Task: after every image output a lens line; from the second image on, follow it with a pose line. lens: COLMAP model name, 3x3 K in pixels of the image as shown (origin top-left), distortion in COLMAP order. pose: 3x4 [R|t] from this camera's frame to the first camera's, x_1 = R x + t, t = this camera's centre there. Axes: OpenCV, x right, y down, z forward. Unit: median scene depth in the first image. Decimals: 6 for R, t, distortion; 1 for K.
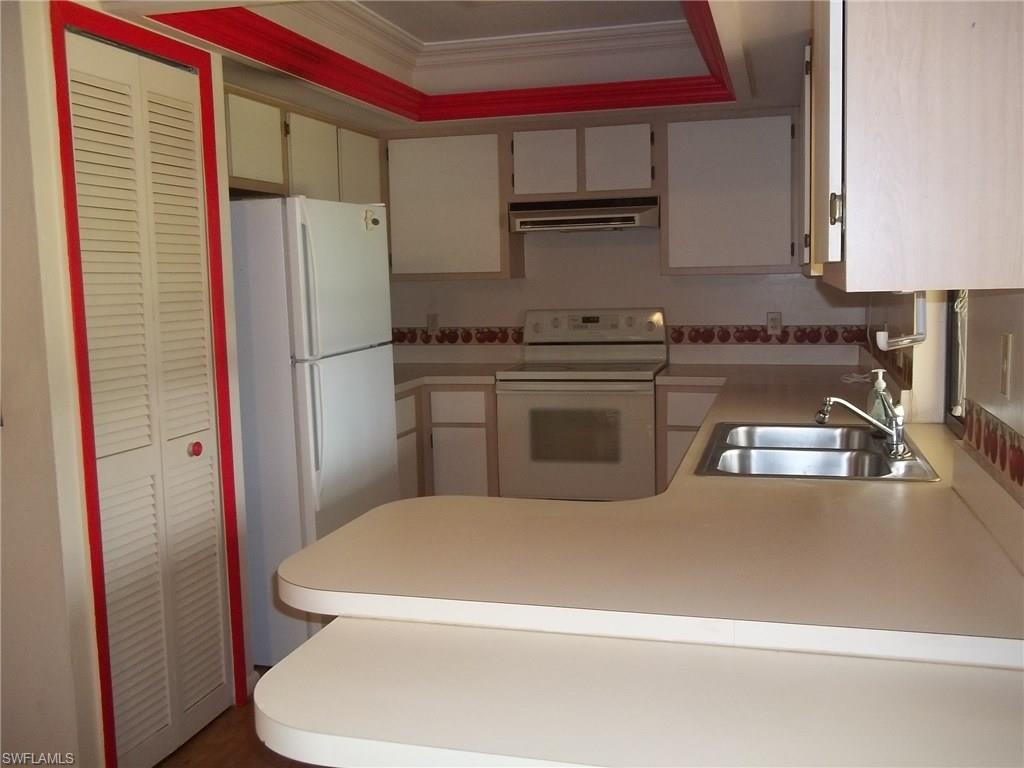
lens RADIAL K [[988.1, 0, 512.0], [0, 988.1, 384.0], [0, 0, 1]] dist [-0.074622, 0.115760]
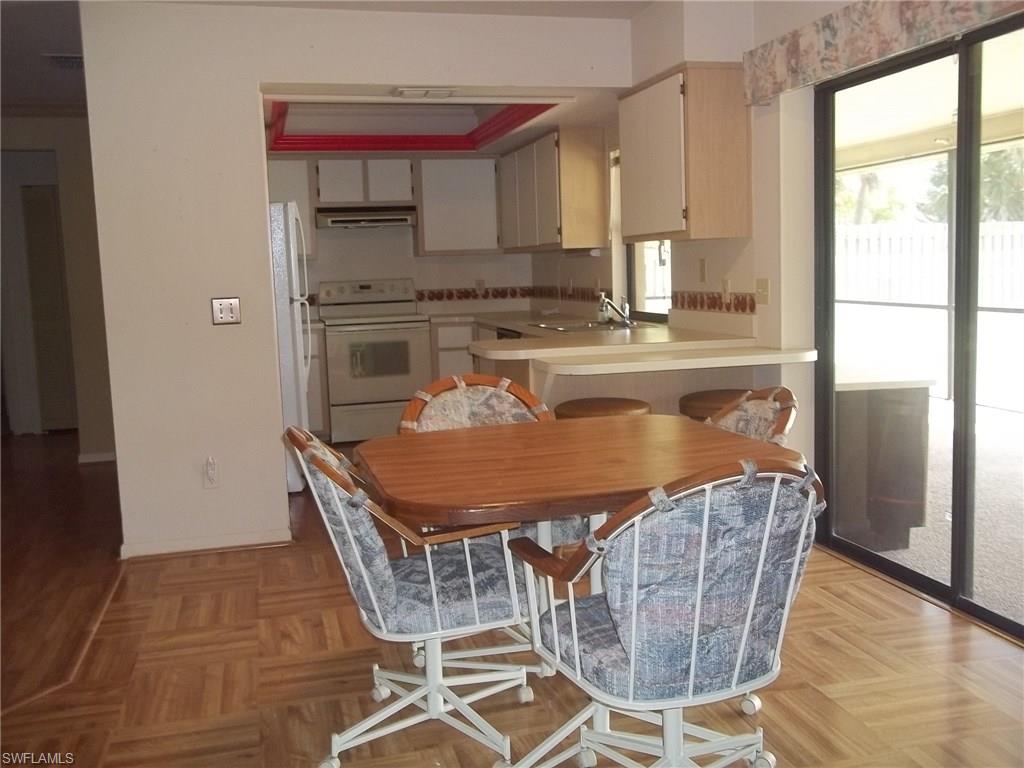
lens RADIAL K [[988.1, 0, 512.0], [0, 988.1, 384.0], [0, 0, 1]] dist [-0.074622, 0.115760]
pose [[0.867869, -0.062153, 0.492890, -0.502579], [0.066085, 0.997769, 0.009457, 0.087074], [-0.492378, 0.024365, 0.870040, -0.429348]]
